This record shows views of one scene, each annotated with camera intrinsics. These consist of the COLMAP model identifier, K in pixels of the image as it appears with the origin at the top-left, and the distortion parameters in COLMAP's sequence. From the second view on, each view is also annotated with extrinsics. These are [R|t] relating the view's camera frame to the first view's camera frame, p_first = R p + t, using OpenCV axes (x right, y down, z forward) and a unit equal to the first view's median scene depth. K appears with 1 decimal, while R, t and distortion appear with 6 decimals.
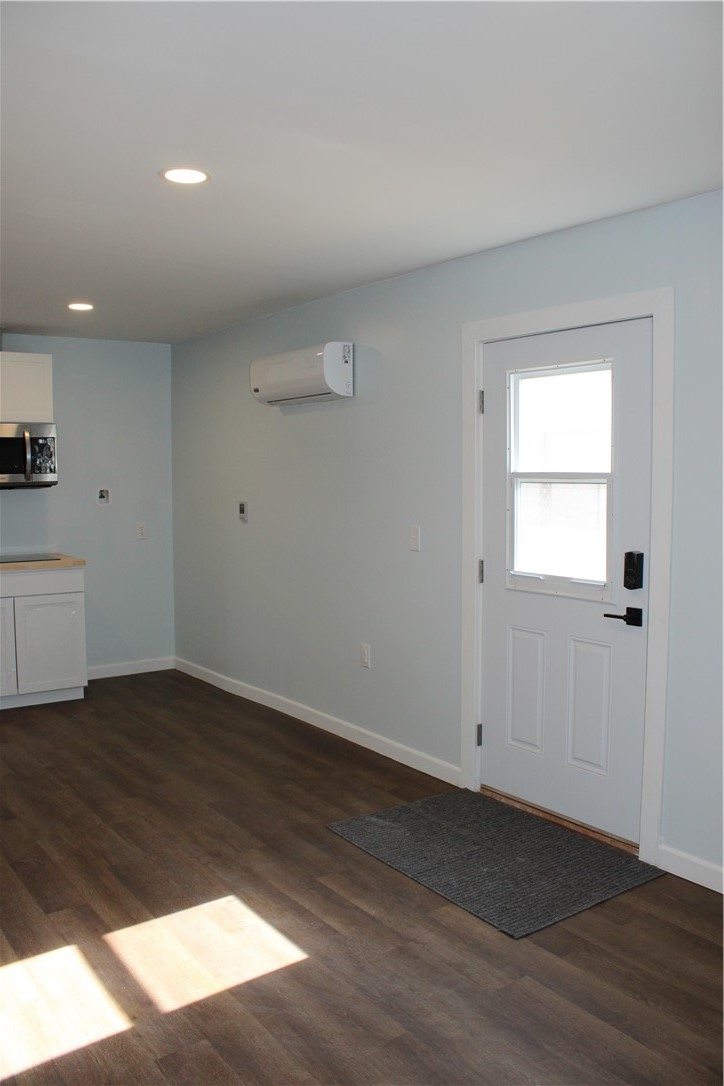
lens RADIAL K [[900.7, 0, 370.0], [0, 900.7, 547.6], [0, 0, 1]] dist [-0.165040, 0.152015]
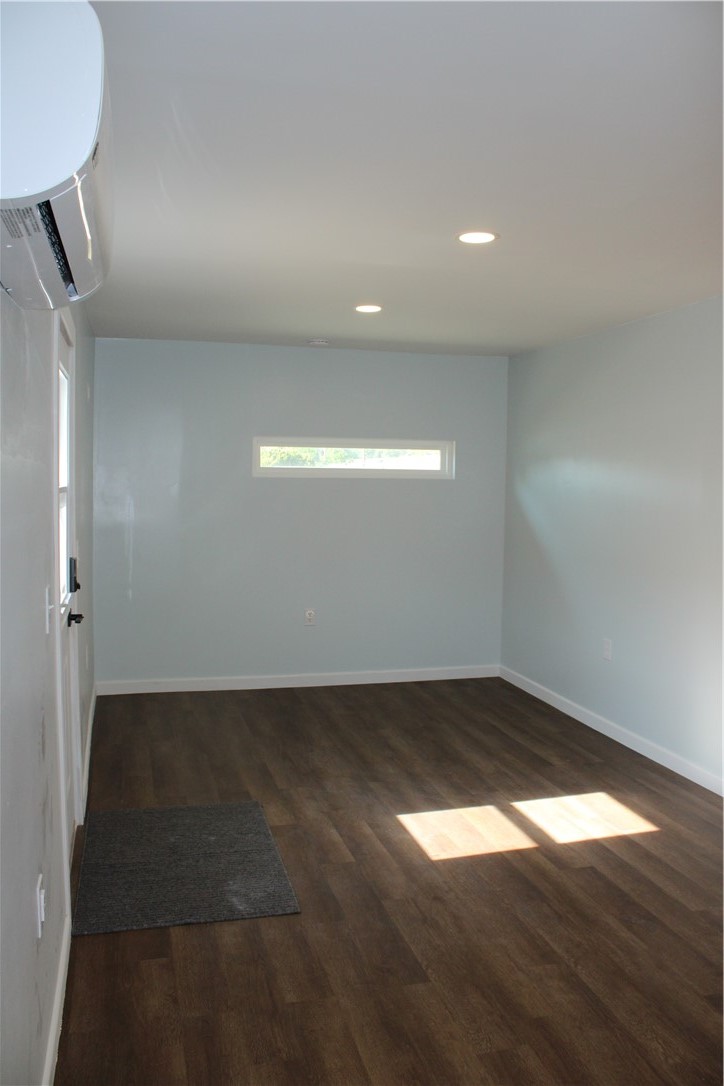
lens RADIAL K [[900.7, 0, 370.0], [0, 900.7, 547.6], [0, 0, 1]] dist [-0.165040, 0.152015]
pose [[-0.934781, -0.036847, 0.353309, -0.409848], [0.019226, 0.987900, 0.153898, -0.159901], [-0.354704, 0.150654, -0.922761, 1.770419]]
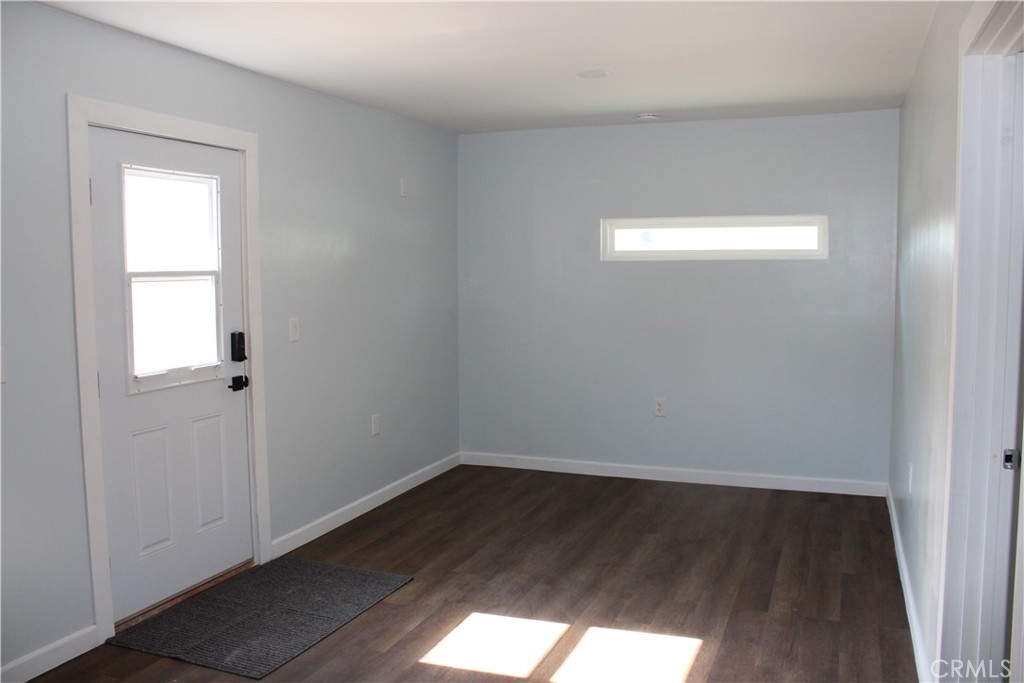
lens RADIAL K [[849.2, 0, 512.0], [0, 849.2, 341.5], [0, 0, 1]] dist [-0.165040, 0.152015]
pose [[-0.530276, -0.067546, 0.845130, -0.873487], [0.078465, 0.988633, 0.128248, -0.099076], [-0.844186, 0.134320, -0.518948, 1.217762]]
